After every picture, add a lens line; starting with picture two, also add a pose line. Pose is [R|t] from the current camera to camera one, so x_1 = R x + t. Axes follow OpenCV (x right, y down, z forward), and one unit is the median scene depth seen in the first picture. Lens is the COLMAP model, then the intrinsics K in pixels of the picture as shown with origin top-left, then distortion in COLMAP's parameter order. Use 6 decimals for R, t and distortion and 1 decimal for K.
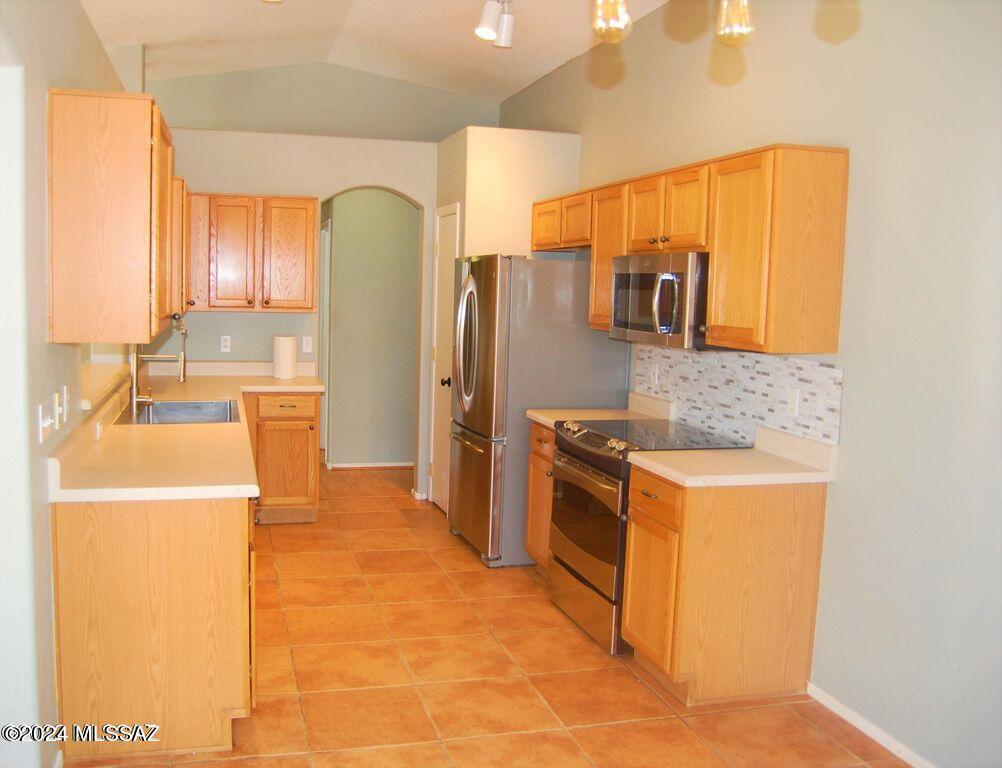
lens RADIAL K [[1017.6, 0, 501.0], [0, 1017.6, 384.0], [0, 0, 1]] dist [-0.147924, 0.003911]
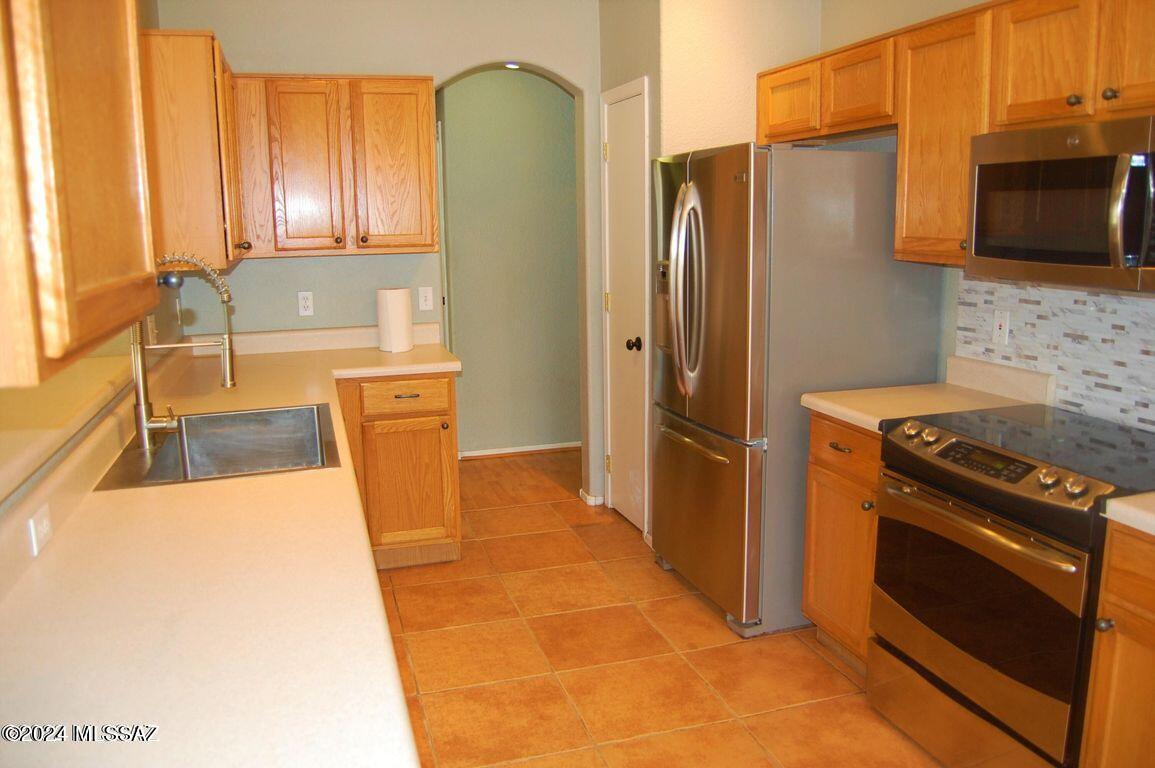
lens RADIAL K [[864.7, 0, 581.1], [0, 864.7, 364.0], [0, 0, 1]] dist [-0.117357, 0.047258]
pose [[0.998248, -0.049325, 0.032669, -0.118324], [0.046858, 0.996275, 0.072397, -0.035123], [-0.036118, -0.070739, 0.996841, 0.451006]]
